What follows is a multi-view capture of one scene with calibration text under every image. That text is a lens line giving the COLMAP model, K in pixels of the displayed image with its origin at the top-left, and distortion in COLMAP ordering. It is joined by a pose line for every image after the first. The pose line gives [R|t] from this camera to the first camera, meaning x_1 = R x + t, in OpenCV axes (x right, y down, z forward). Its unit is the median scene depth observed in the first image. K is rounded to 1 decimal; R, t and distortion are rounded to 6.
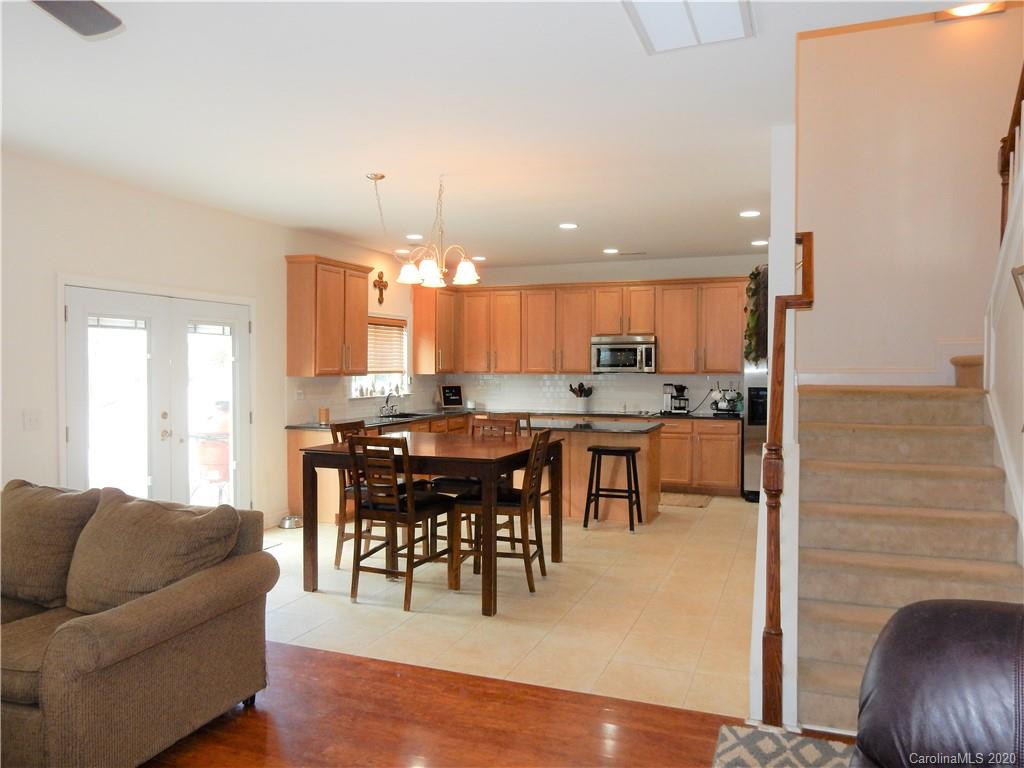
lens RADIAL K [[751.8, 0, 512.3], [0, 751.8, 370.3], [0, 0, 1]] dist [-0.015437, -0.002330]
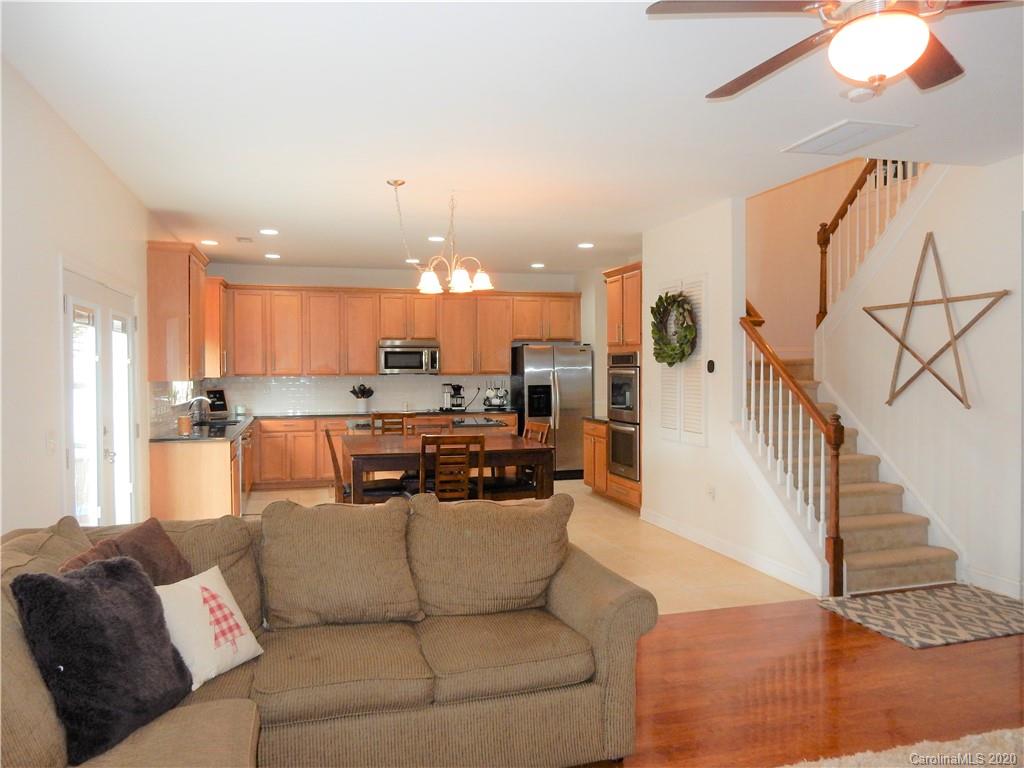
lens RADIAL K [[746.2, 0, 517.4], [0, 746.2, 386.2], [0, 0, 1]] dist [-0.004797, -0.002540]
pose [[0.800516, -0.019355, 0.598999, -0.373550], [0.007659, 0.999727, 0.022067, -0.002002], [-0.599263, -0.013077, 0.800446, 0.052316]]
